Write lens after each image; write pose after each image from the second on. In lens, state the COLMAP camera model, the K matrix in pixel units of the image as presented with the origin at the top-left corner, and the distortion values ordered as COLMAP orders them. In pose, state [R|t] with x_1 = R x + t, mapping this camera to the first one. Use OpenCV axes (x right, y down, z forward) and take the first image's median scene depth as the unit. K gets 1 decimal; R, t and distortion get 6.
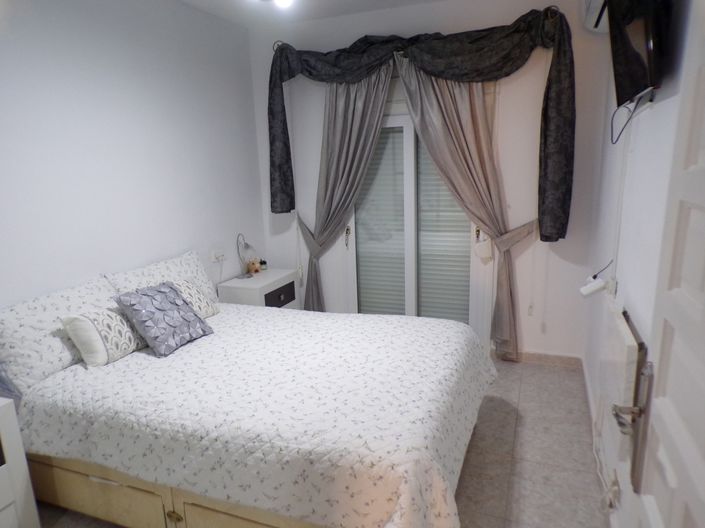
lens RADIAL K [[477.7, 0, 352.5], [0, 477.7, 264.0], [0, 0, 1]] dist [-0.031389, 0.033080]
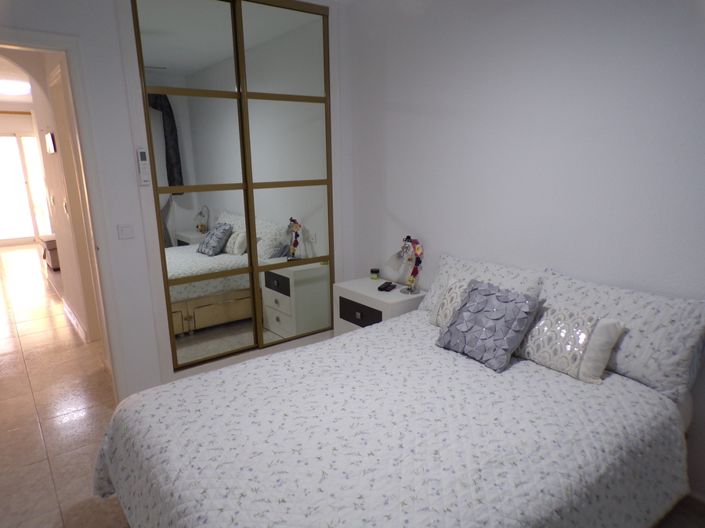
lens RADIAL K [[477.7, 0, 352.5], [0, 477.7, 264.0], [0, 0, 1]] dist [-0.031389, 0.033080]
pose [[-0.500872, 0.240675, -0.831386, 0.561517], [-0.158250, 0.918904, 0.361349, -0.328909], [0.850931, 0.312557, -0.422166, 1.413567]]
